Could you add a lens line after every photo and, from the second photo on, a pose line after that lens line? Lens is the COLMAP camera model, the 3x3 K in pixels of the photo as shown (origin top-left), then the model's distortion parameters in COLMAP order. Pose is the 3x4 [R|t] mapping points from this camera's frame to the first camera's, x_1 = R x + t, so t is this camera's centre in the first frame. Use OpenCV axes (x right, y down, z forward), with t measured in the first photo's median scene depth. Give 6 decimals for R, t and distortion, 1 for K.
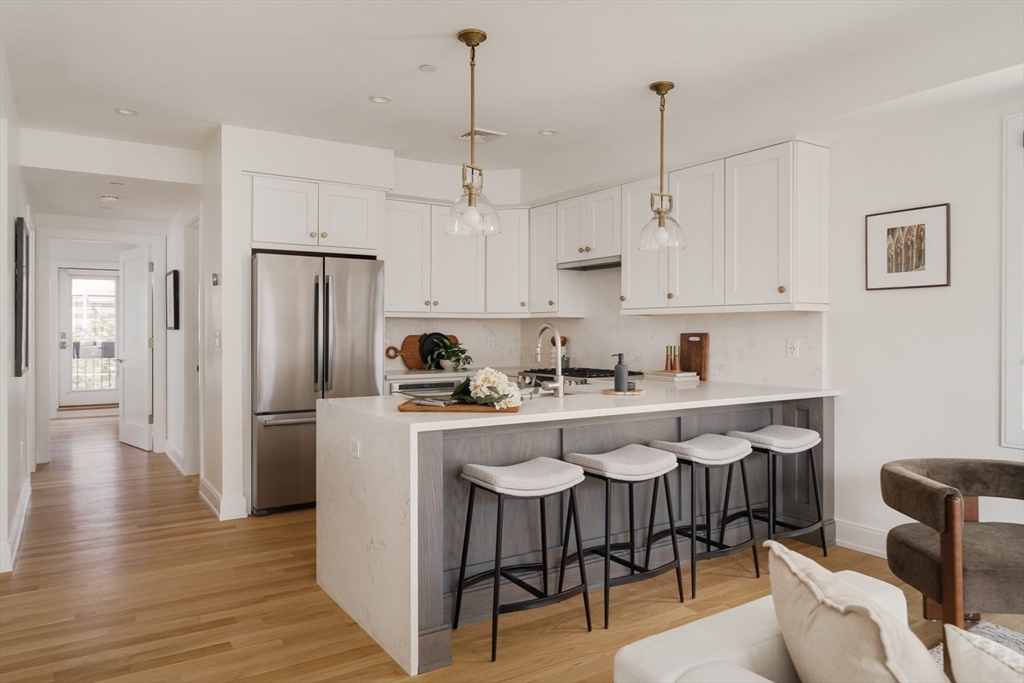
lens RADIAL K [[688.6, 0, 505.0], [0, 688.6, 331.8], [0, 0, 1]] dist [0.000427, 0.000740]
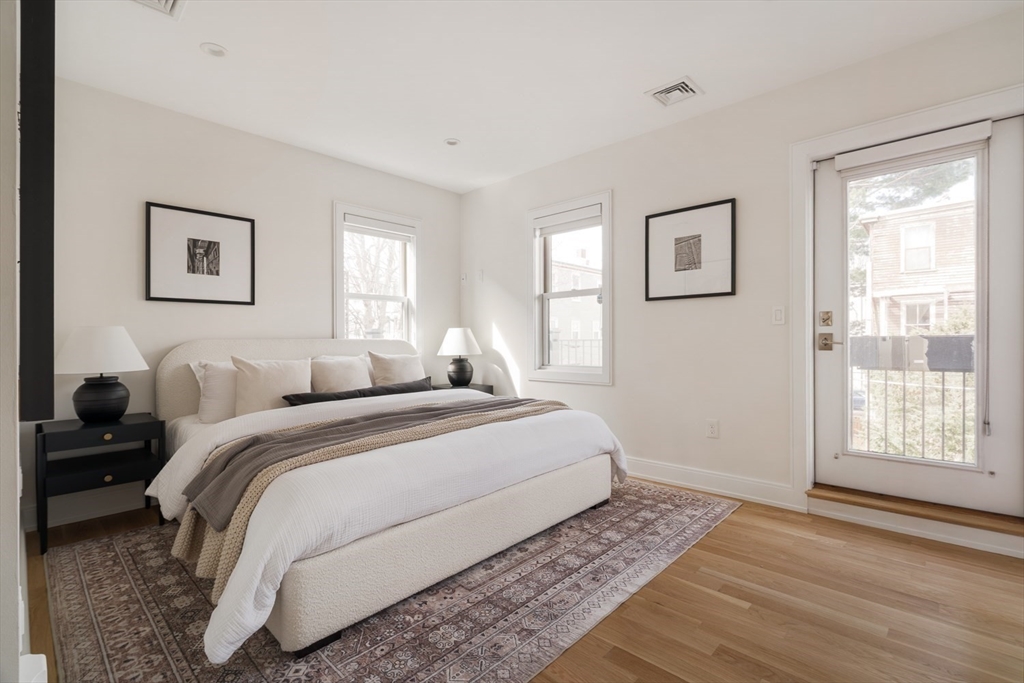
lens RADIAL K [[460.0, 0, 510.8], [0, 460.0, 338.8], [0, 0, 1]] dist [-0.001452, -0.000057]
pose [[0.251076, 0.004872, -0.967955, -0.975042], [0.003612, 0.999976, 0.005970, 0.036065], [0.967961, -0.004995, 0.251052, 1.739060]]
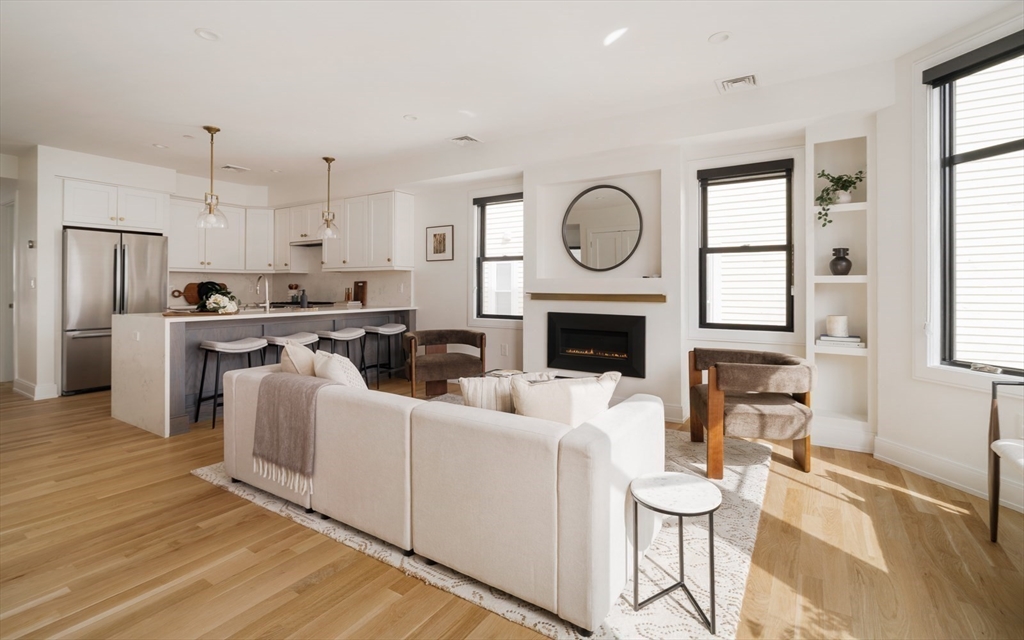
lens RADIAL K [[460.7, 0, 518.2], [0, 460.7, 284.6], [0, 0, 1]] dist [-0.009310, 0.003191]
pose [[0.904834, 0.002649, 0.425756, 0.133883], [-0.000056, 0.999981, -0.006103, 0.020843], [-0.425765, 0.005499, 0.904817, -0.404337]]
